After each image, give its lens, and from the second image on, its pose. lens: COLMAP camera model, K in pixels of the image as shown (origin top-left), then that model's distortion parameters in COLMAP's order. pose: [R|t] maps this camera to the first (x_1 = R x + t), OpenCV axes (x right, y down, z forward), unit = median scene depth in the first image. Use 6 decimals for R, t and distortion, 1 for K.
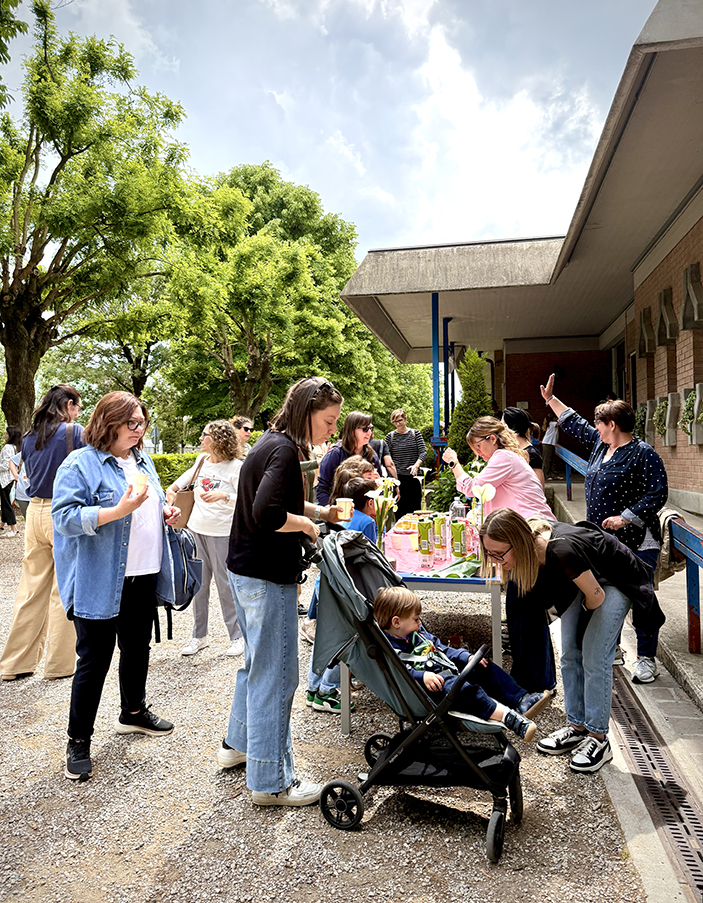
lens RADIAL K [[672.3, 0, 355.0], [0, 672.3, 452.1], [0, 0, 1]] dist [0.006855, -0.027530]
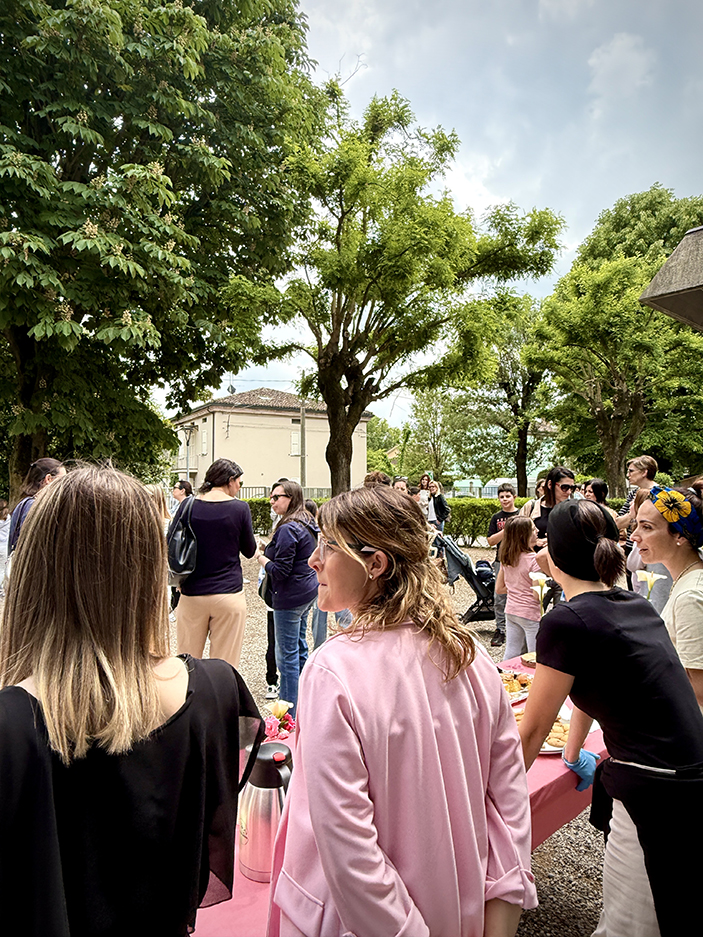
lens RADIAL K [[591.6, 0, 384.7], [0, 591.6, 456.6], [0, 0, 1]] dist [0.001598, 0.000626]
pose [[0.792961, -0.036099, -0.608202, 0.142025], [0.006778, 0.998704, -0.050441, -0.025387], [0.609235, 0.035875, 0.792178, 0.296674]]
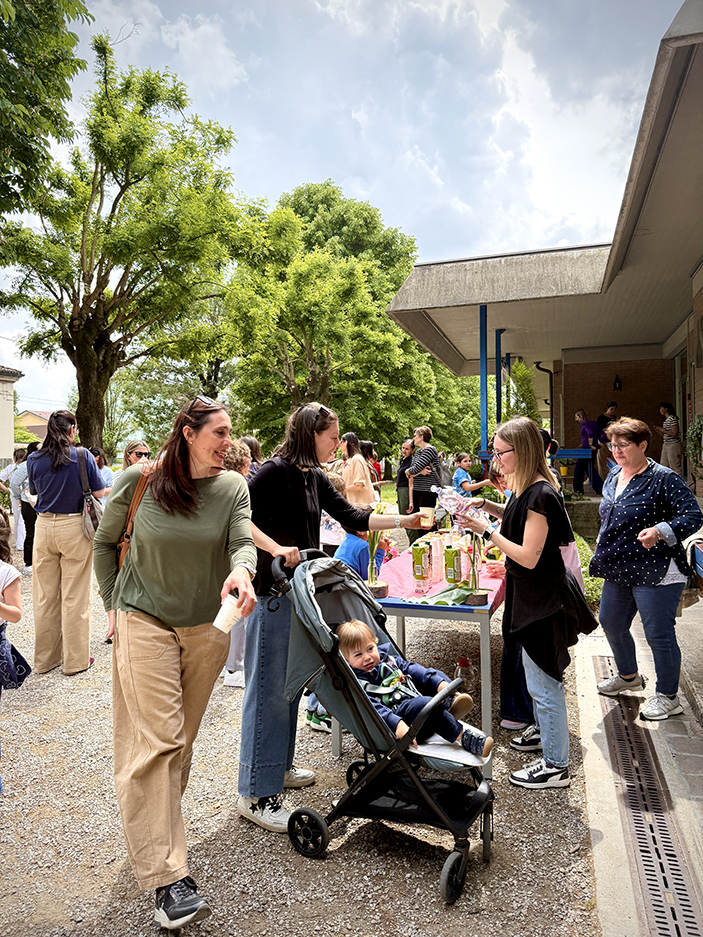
lens RADIAL K [[651.0, 0, 347.2], [0, 651.0, 480.6], [0, 0, 1]] dist [0.007594, -0.029025]
pose [[0.993052, 0.000078, -0.117679, 0.033855], [0.003368, 0.999571, 0.029088, -0.006595], [0.117631, -0.029283, 0.992626, 0.012091]]
